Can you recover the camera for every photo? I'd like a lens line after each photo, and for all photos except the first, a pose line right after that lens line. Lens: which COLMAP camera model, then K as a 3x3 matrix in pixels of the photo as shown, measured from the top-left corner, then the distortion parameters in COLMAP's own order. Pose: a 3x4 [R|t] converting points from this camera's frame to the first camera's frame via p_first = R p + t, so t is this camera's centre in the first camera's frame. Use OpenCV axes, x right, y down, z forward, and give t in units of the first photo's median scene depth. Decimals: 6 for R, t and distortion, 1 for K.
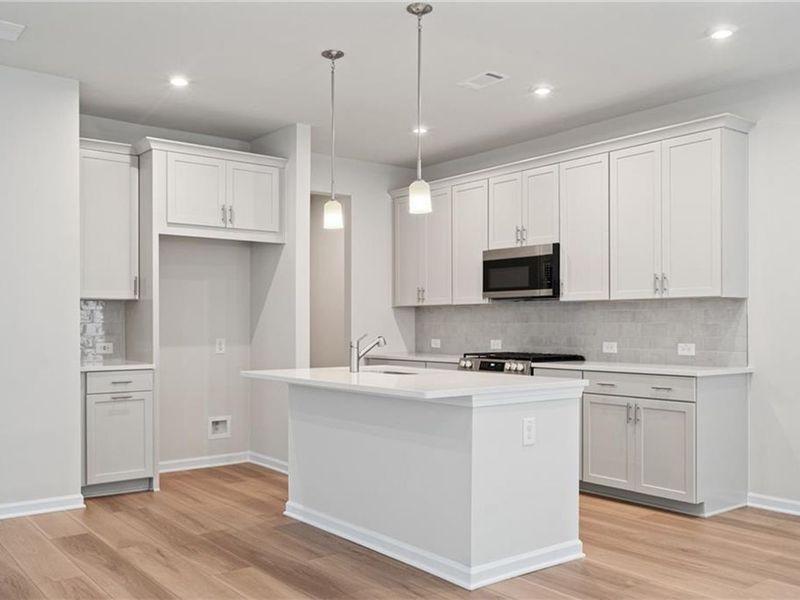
lens RADIAL K [[735.3, 0, 406.3], [0, 735.3, 306.0], [0, 0, 1]] dist [-0.010703, 0.000000]
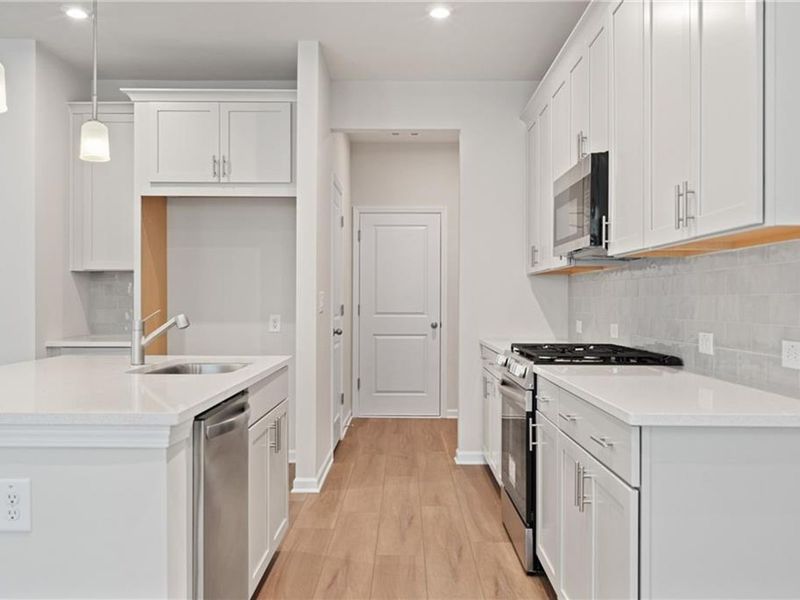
lens RADIAL K [[735.3, 0, 399.4], [0, 735.3, 297.5], [0, 0, 1]] dist [-0.010703, 0.000000]
pose [[0.783247, 0.001396, -0.621710, 0.439114], [0.010885, 0.999813, 0.015958, 0.013500], [0.621616, -0.019266, 0.783085, 0.471577]]
